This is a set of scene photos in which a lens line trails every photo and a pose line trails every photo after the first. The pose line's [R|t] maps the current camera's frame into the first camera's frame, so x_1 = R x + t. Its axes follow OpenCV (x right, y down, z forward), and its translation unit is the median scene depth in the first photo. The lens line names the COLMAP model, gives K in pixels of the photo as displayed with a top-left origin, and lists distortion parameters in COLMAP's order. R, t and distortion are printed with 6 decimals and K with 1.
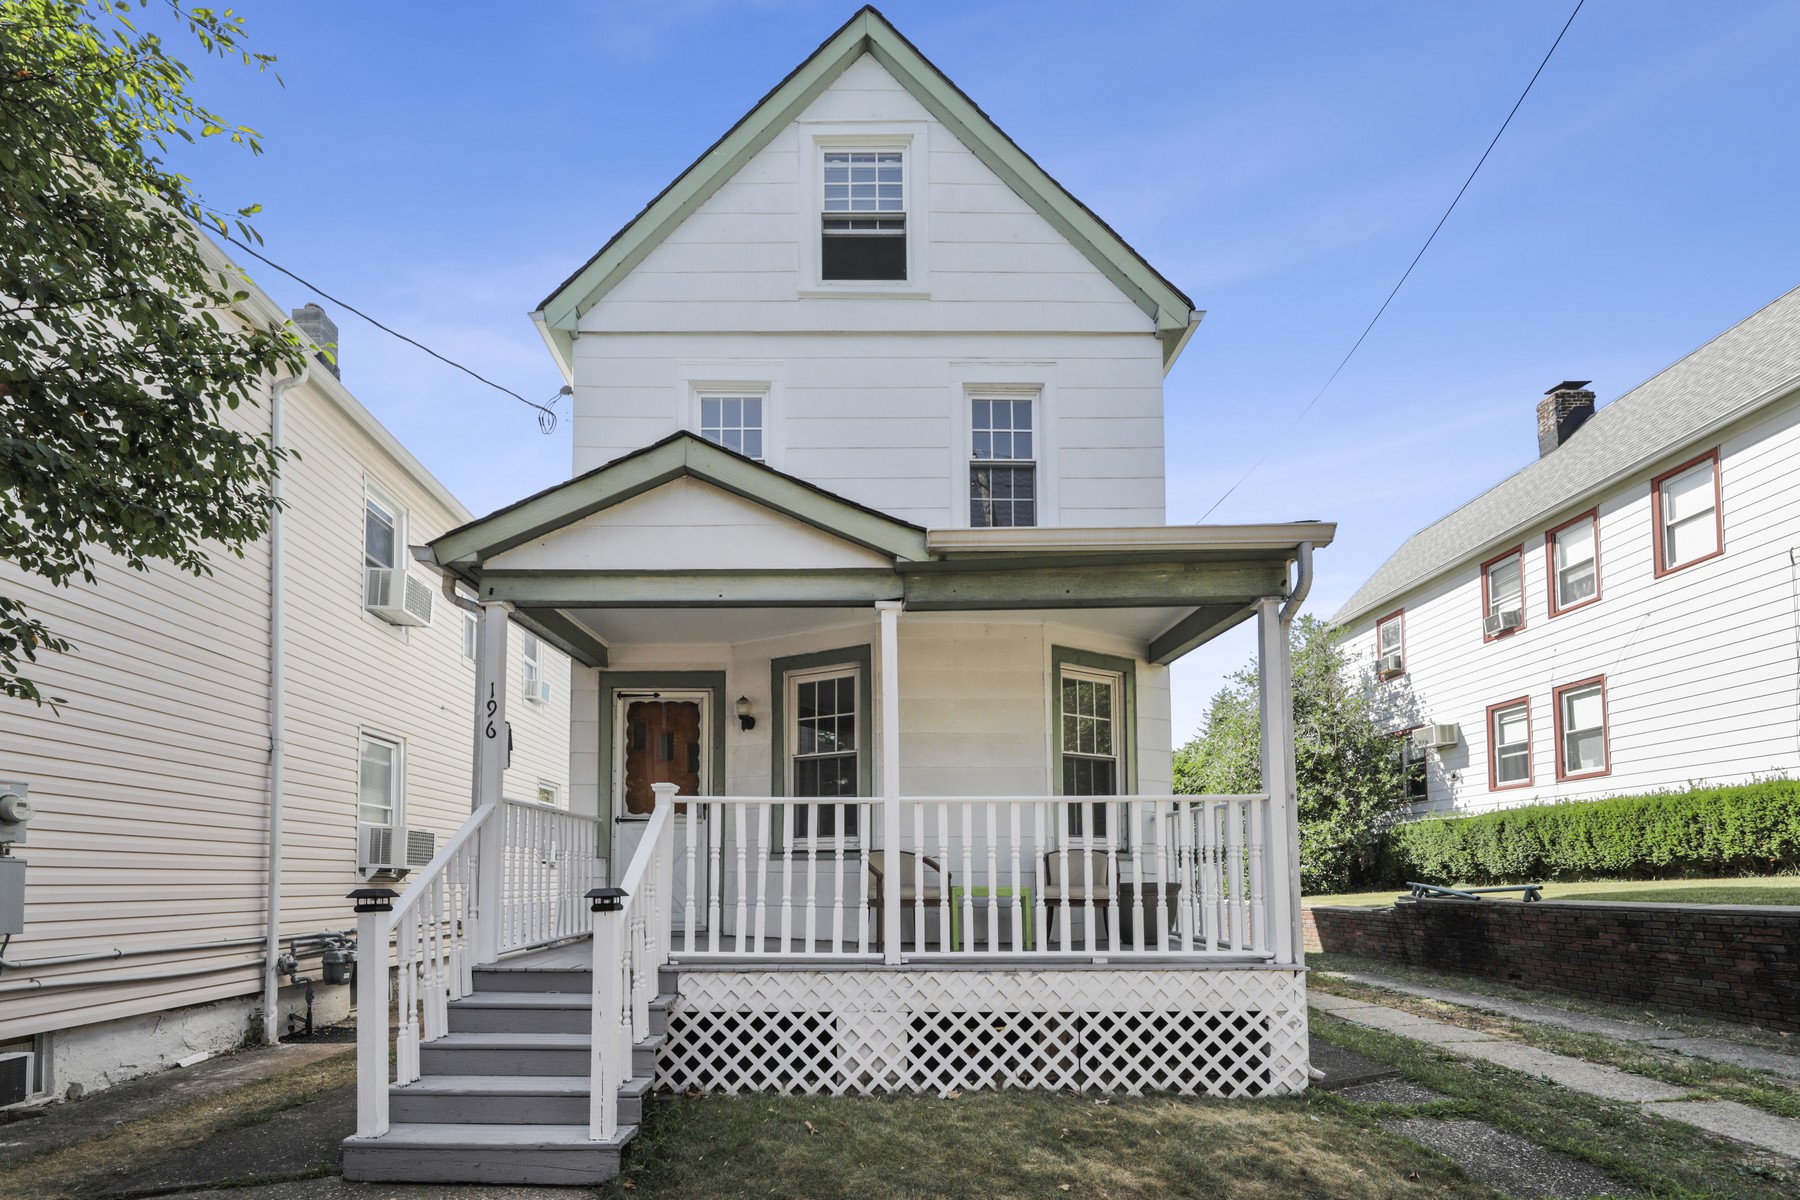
lens RADIAL K [[770.5, 0, 846.4], [0, 770.5, 846.1], [0, 0, 1]] dist [0.000763, 0.000157]
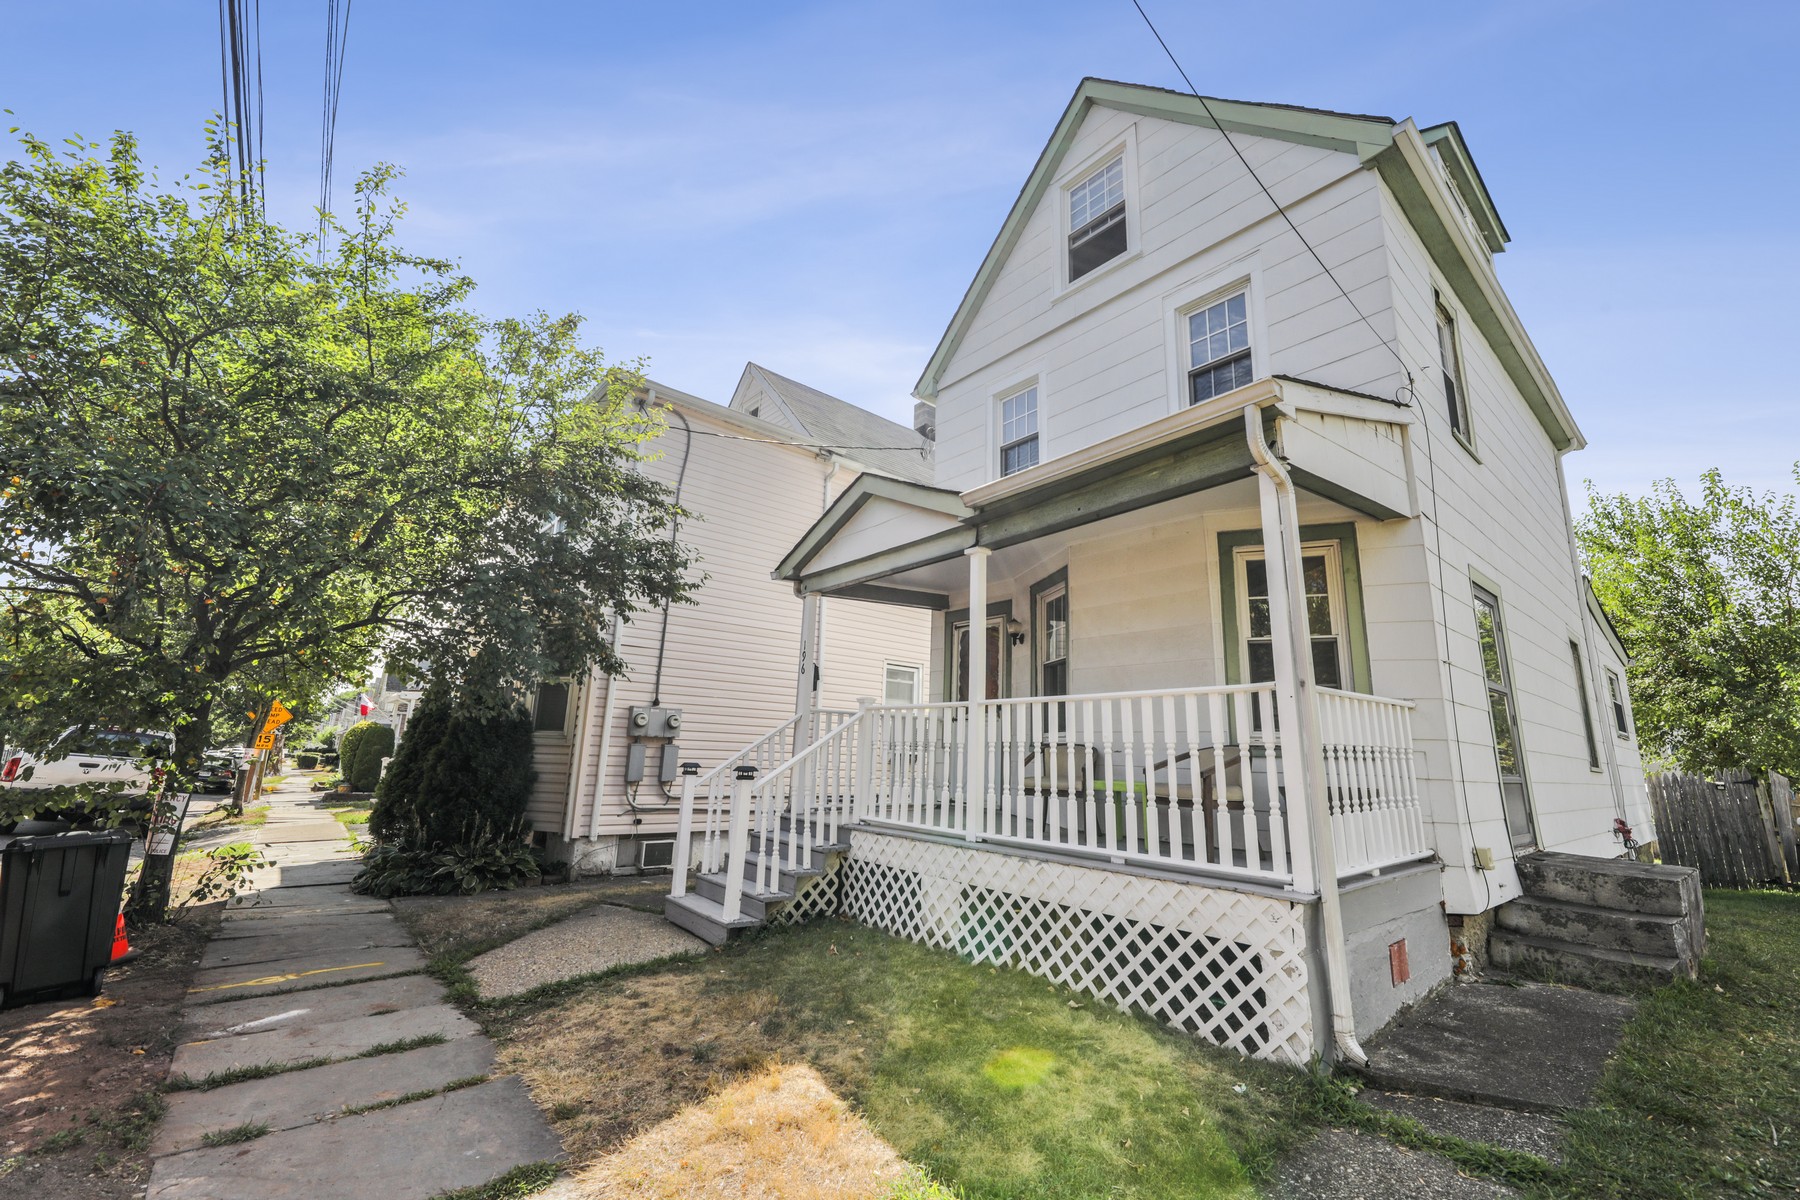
lens RADIAL K [[738.7, 0, 900.0], [0, 738.7, 600.0], [0, 0, 1]] dist [-0.001833, -0.000177]
pose [[0.631102, -0.139118, -0.763123, 0.913343], [-0.011774, 0.981955, -0.188748, 0.002357], [0.775610, 0.128104, 0.618076, 0.156195]]
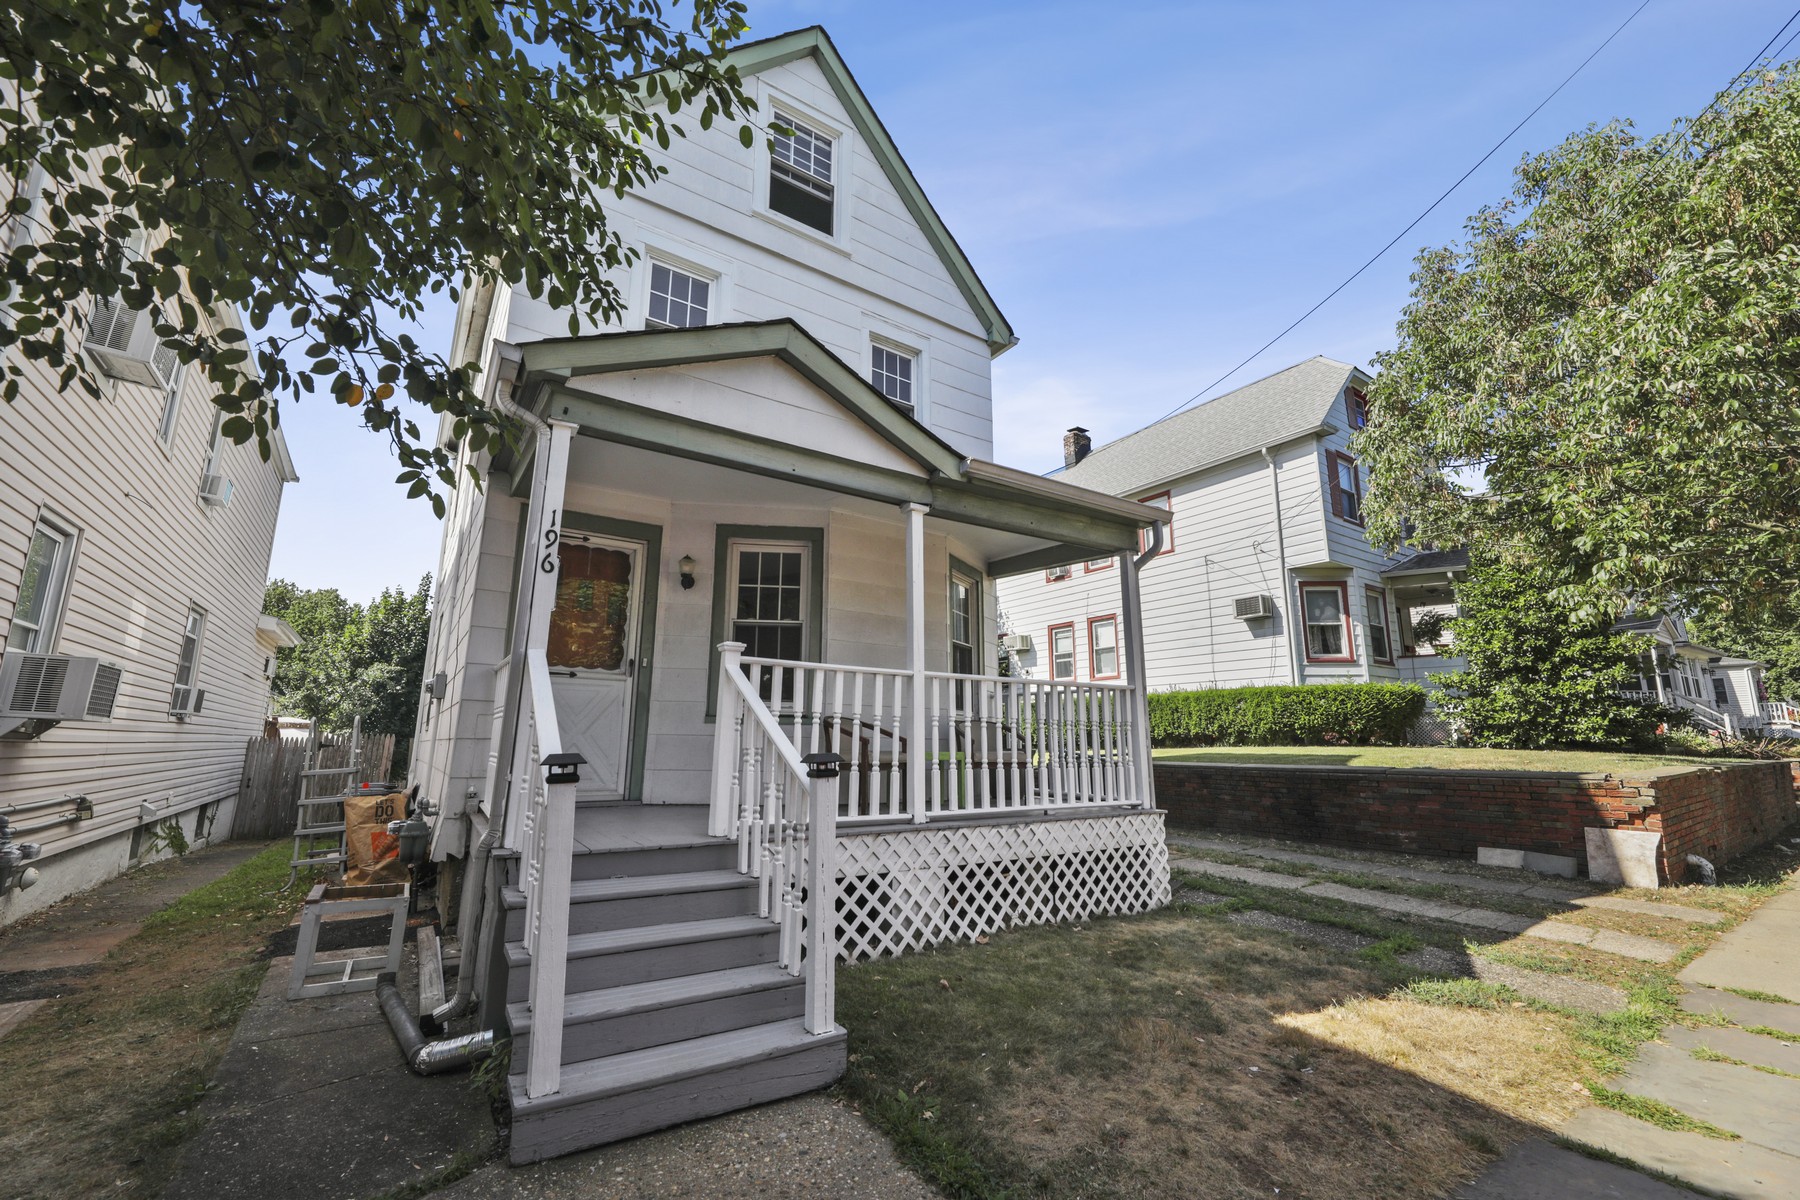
lens RADIAL K [[723.8, 0, 869.0], [0, 723.8, 597.4], [0, 0, 1]] dist [-0.001049, -0.000226]
pose [[0.834959, 0.117743, 0.537569, -0.590848], [-0.033555, 0.985918, -0.163827, 0.006370], [-0.549289, 0.118750, 0.827152, 0.143790]]
